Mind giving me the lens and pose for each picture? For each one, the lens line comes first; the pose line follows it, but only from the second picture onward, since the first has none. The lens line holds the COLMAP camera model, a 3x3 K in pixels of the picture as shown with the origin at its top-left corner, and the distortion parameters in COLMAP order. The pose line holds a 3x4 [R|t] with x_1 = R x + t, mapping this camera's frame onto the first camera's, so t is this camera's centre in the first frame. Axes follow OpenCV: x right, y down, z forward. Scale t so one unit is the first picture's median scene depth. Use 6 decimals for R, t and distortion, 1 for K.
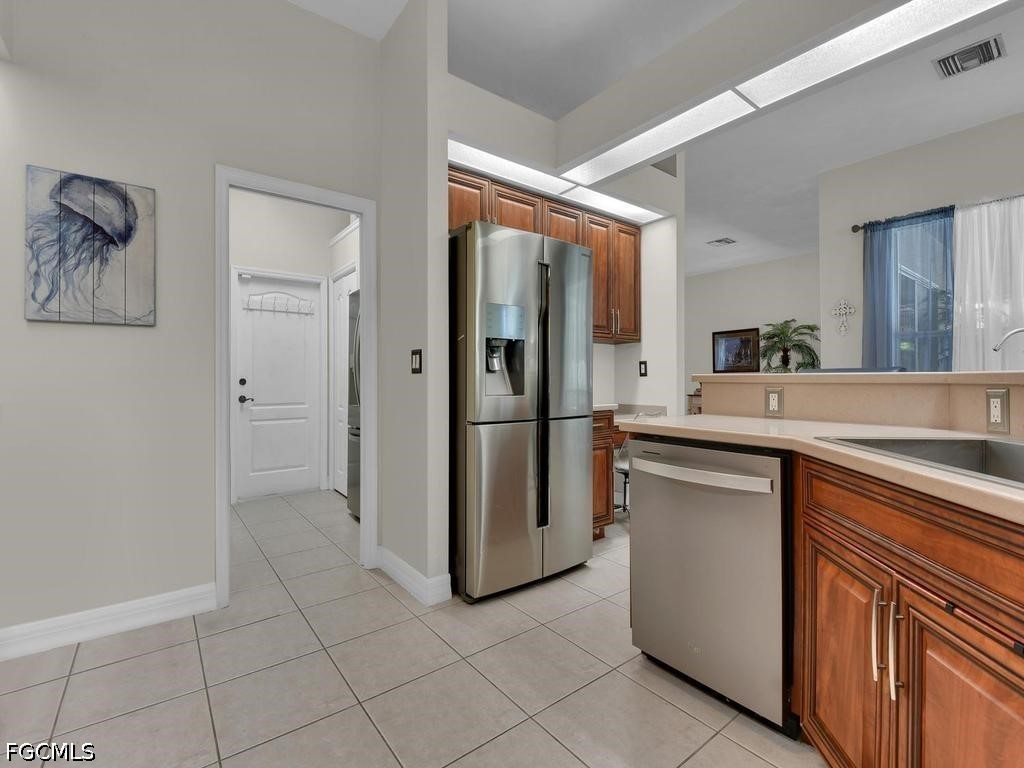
lens RADIAL K [[471.4, 0, 518.7], [0, 471.4, 381.7], [0, 0, 1]] dist [0.008314, -0.016266]
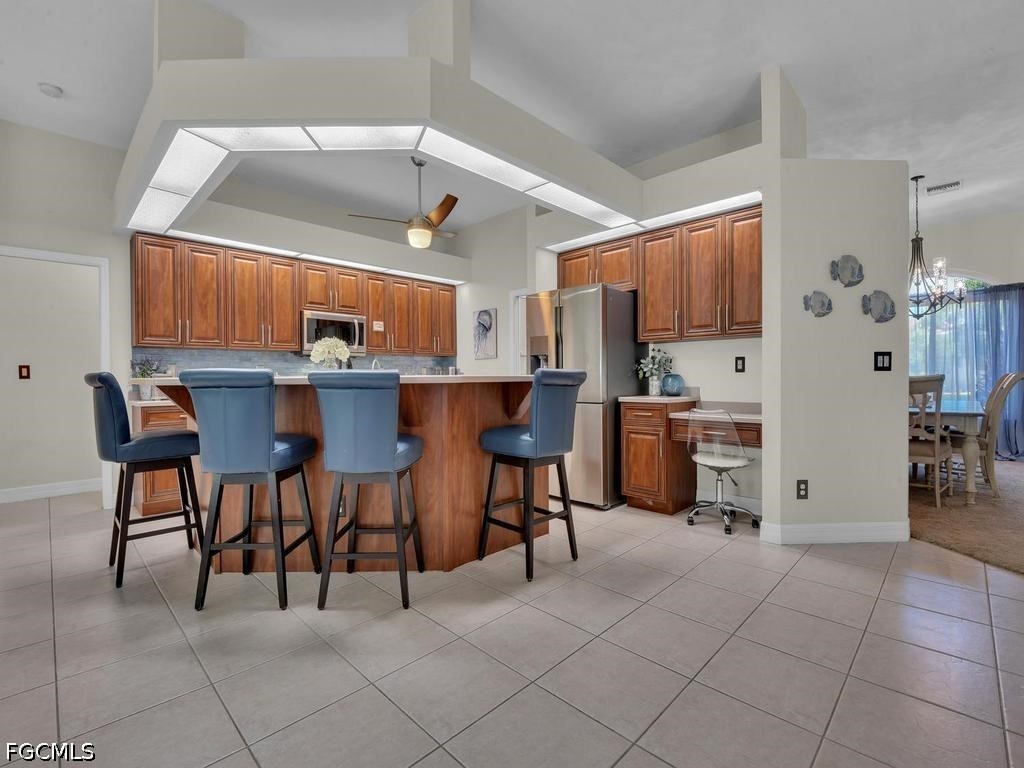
lens RADIAL K [[466.1, 0, 512.6], [0, 466.1, 383.2], [0, 0, 1]] dist [0.014081, -0.020988]
pose [[0.127172, 0.013452, -0.991790, 1.230136], [0.006301, 0.999877, 0.014369, -0.007209], [0.991861, -0.008077, 0.127071, 0.476990]]
